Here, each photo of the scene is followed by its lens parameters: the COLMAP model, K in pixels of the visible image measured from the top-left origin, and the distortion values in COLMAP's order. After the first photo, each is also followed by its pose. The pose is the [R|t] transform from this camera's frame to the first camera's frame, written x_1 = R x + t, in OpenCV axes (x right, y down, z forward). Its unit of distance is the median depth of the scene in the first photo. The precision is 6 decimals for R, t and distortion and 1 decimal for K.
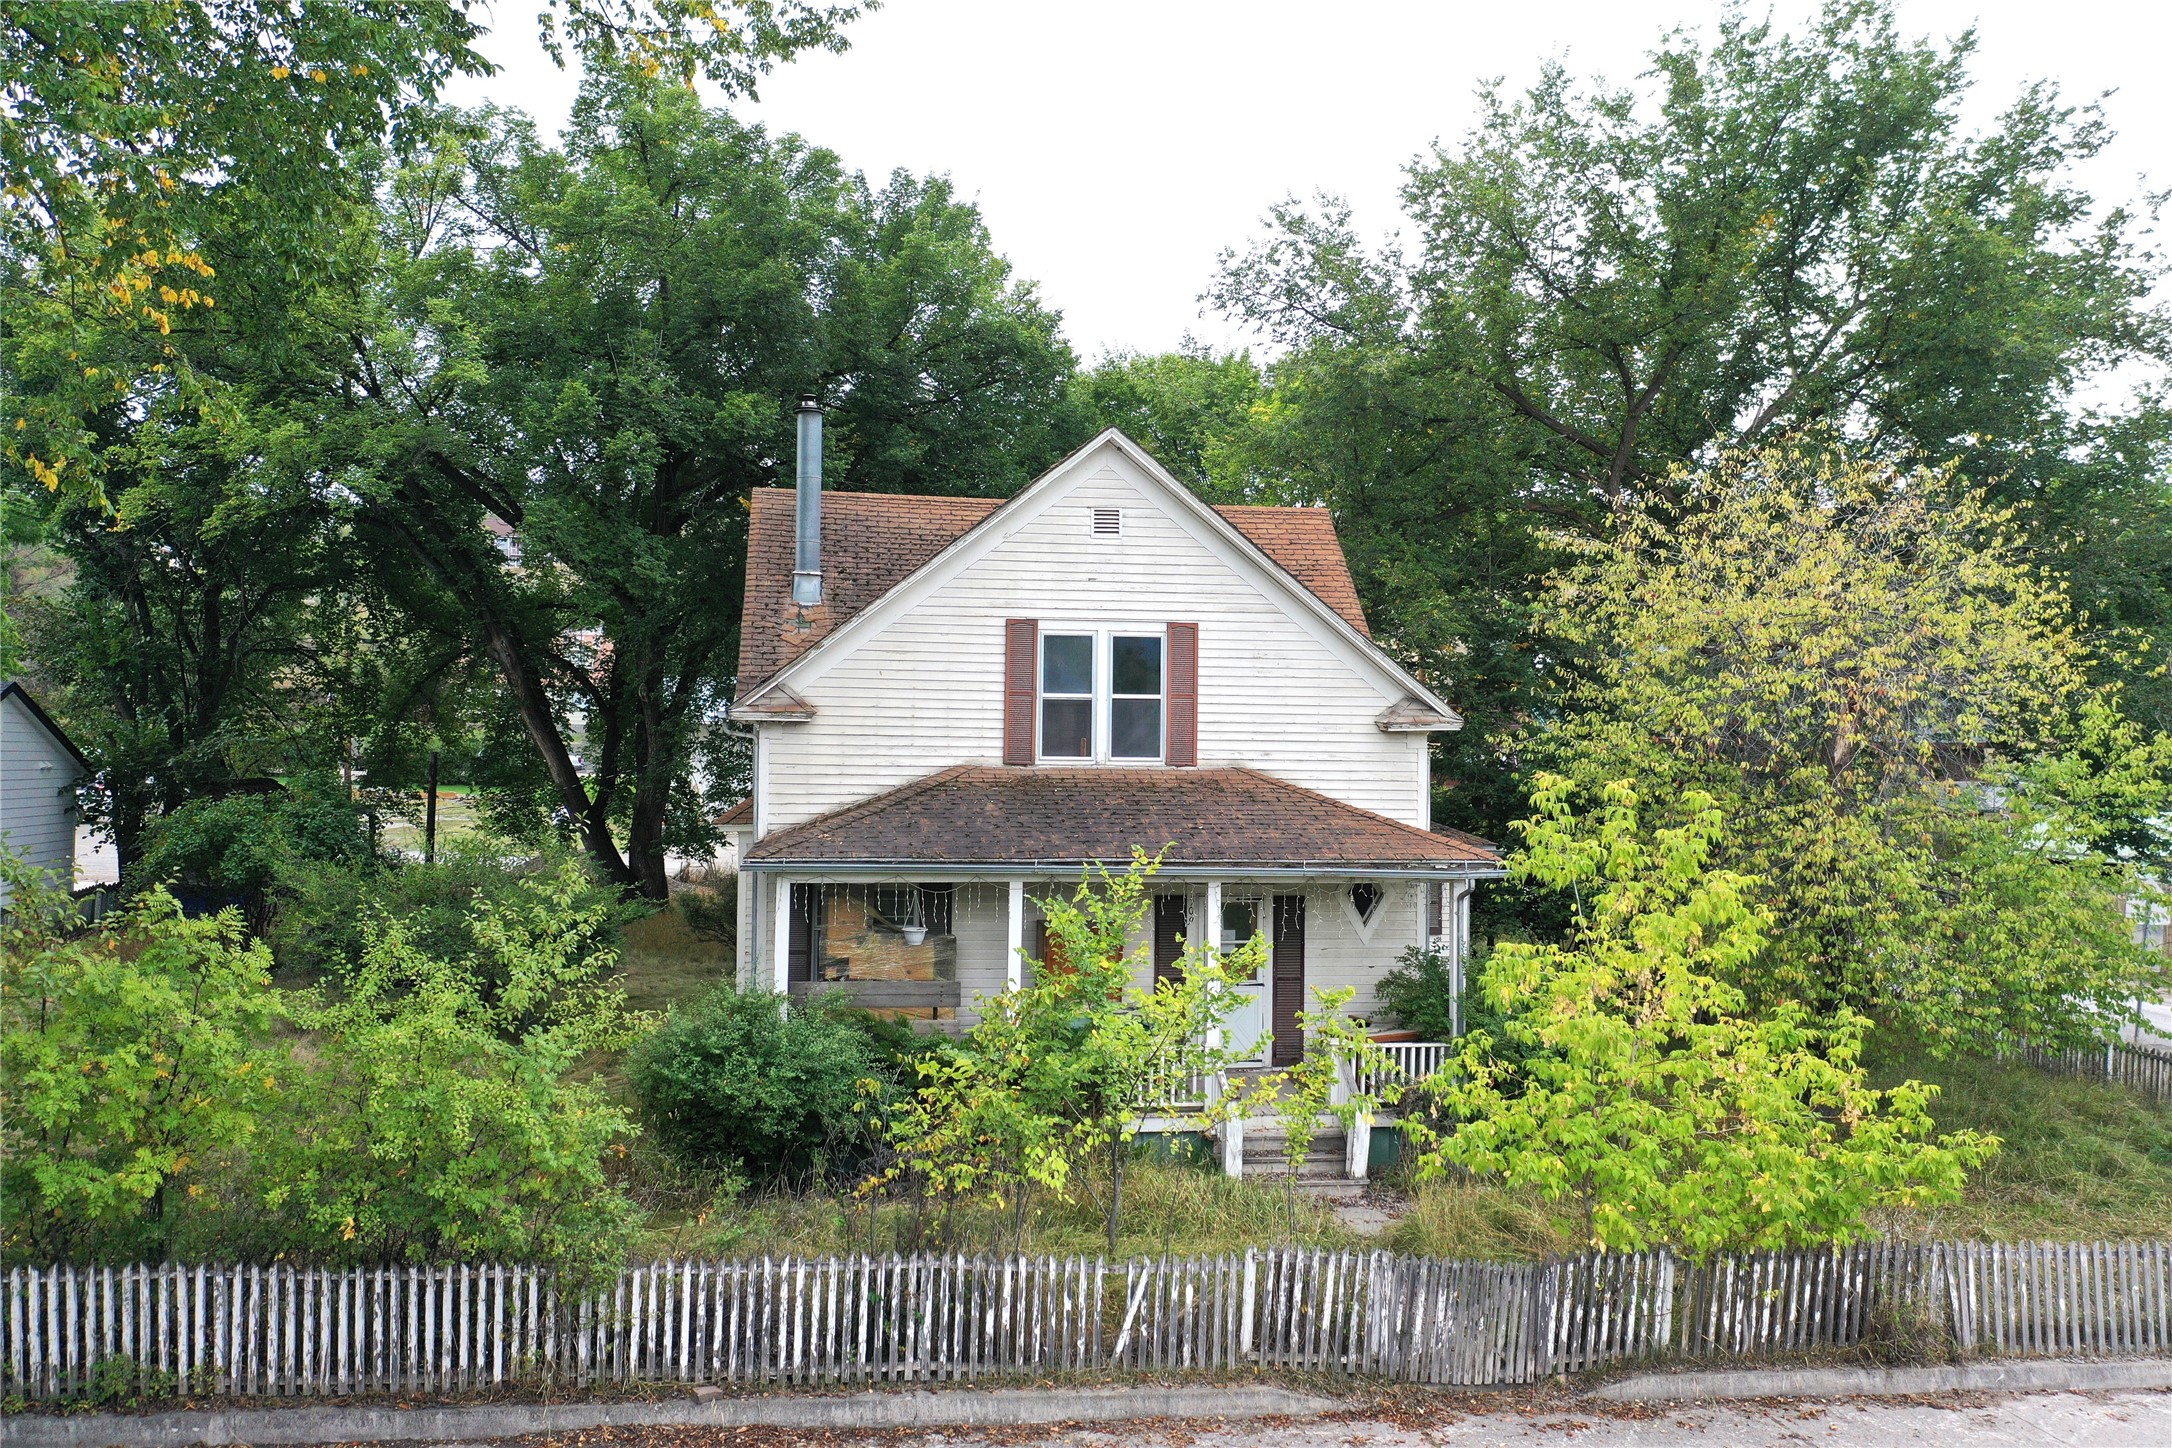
lens RADIAL K [[1715.2, 0, 1066.1], [0, 1715.2, 695.8], [0, 0, 1]] dist [0.003624, 0.003563]
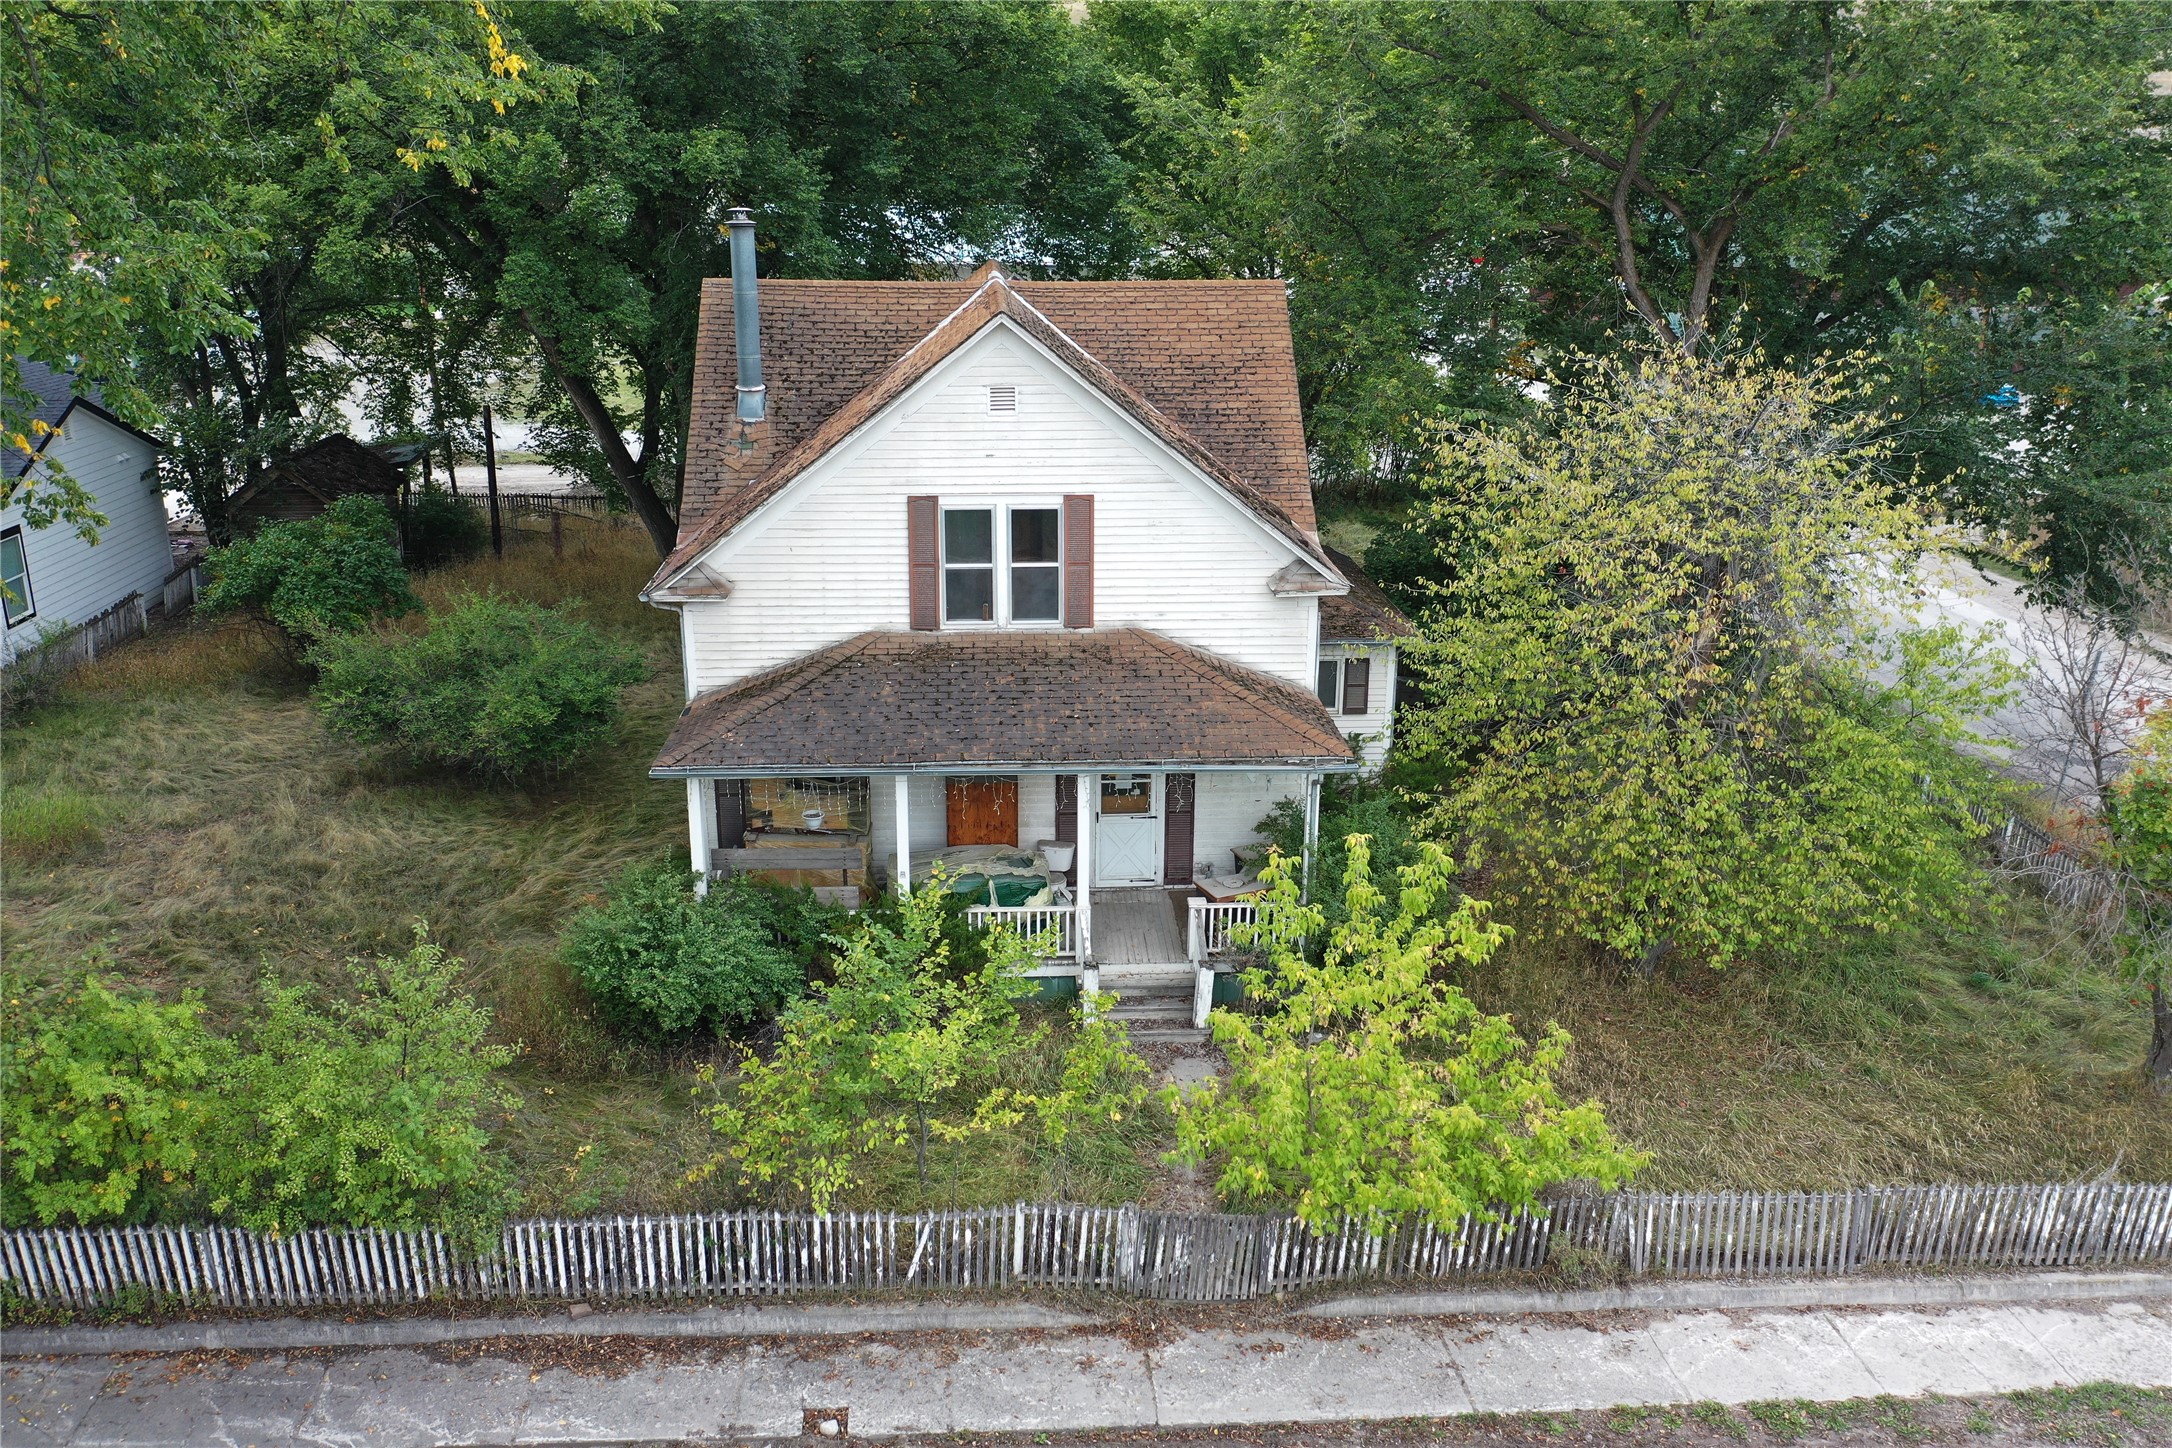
lens RADIAL K [[1715.2, 0, 1066.2], [0, 1715.2, 700.1], [0, 0, 1]] dist [0.003624, 0.003563]
pose [[0.995871, 0.016869, -0.089195, 0.198032], [0.013034, 0.945827, 0.324410, -0.334337], [0.089836, -0.324233, 0.941702, -0.024217]]
